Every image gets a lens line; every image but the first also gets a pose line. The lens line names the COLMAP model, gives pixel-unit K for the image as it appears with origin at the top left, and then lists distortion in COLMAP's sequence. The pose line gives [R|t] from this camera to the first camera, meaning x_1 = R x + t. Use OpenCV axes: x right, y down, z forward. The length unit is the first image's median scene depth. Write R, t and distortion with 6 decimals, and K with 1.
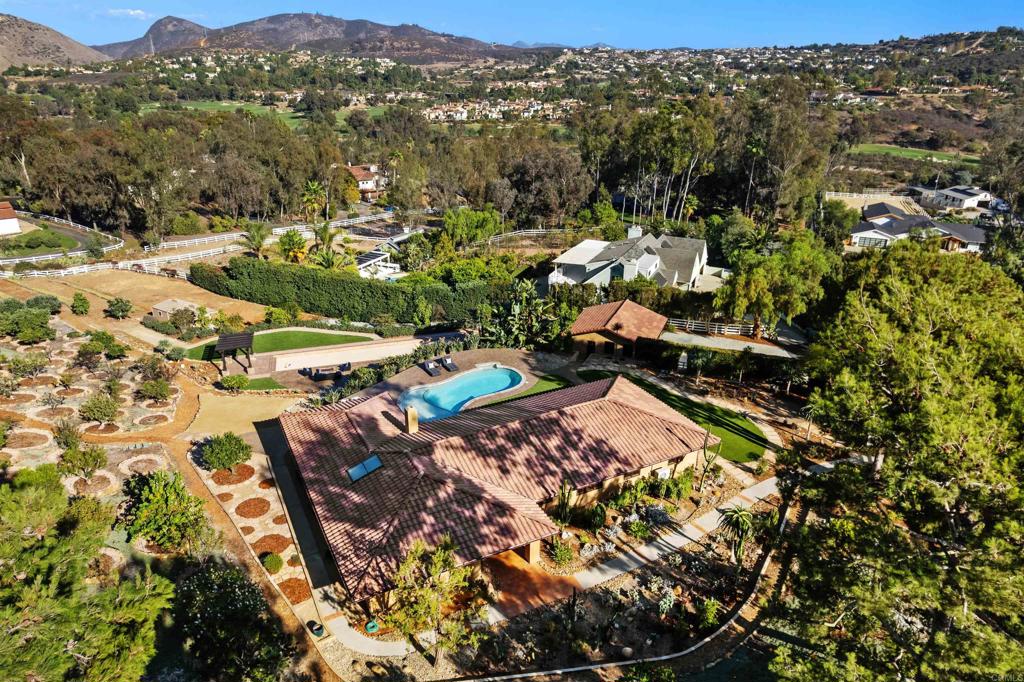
lens RADIAL K [[644.8, 0, 512.3], [0, 644.8, 341.0], [0, 0, 1]] dist [-0.007561, -0.000932]
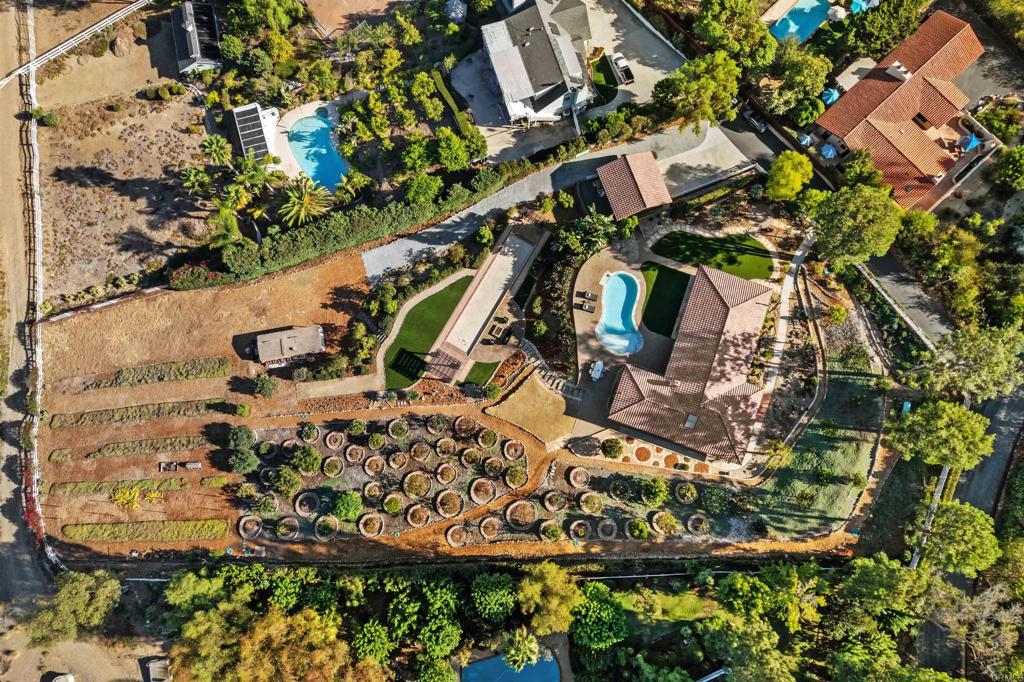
lens RADIAL K [[644.8, 0, 511.3], [0, 644.8, 341.9], [0, 0, 1]] dist [-0.007561, -0.000932]
pose [[0.742255, -0.658983, 0.121651, -0.775042], [0.258574, 0.449129, 0.855233, -2.017642], [-0.618221, -0.603345, 0.503764, 0.384107]]
